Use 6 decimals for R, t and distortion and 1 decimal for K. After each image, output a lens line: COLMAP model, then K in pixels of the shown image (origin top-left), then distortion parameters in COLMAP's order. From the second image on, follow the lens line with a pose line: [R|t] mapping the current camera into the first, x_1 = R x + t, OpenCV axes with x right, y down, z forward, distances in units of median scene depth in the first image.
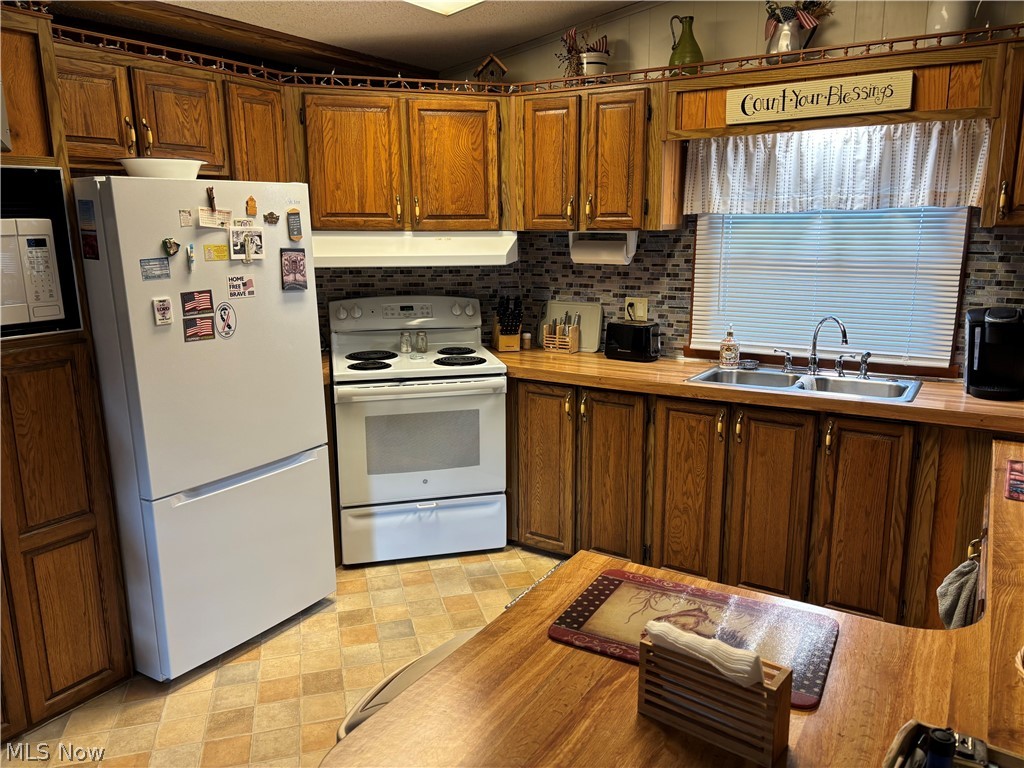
lens RADIAL K [[777.4, 0, 513.4], [0, 777.4, 383.9], [0, 0, 1]] dist [0.040392, -0.006218]
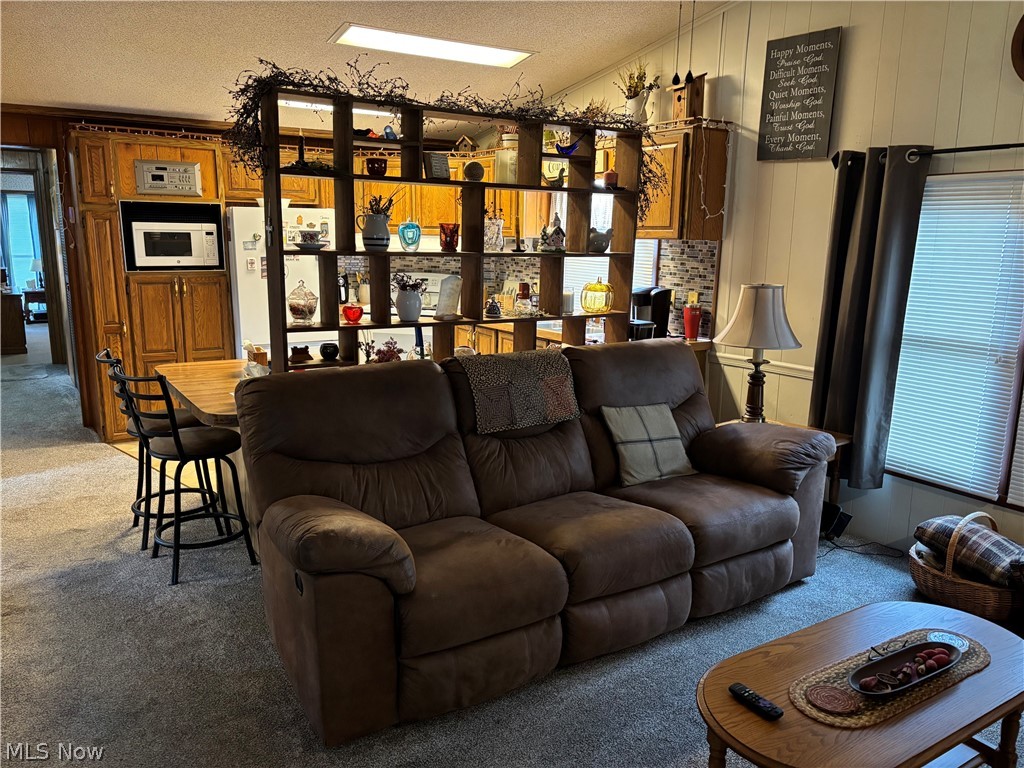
lens RADIAL K [[777.4, 0, 511.3], [0, 777.4, 387.5], [0, 0, 1]] dist [0.040392, -0.006218]
pose [[0.900863, 0.105766, -0.421021, 1.159241], [-0.109834, 0.993842, 0.014653, 0.139941], [0.419978, 0.033042, 0.906932, -0.706755]]
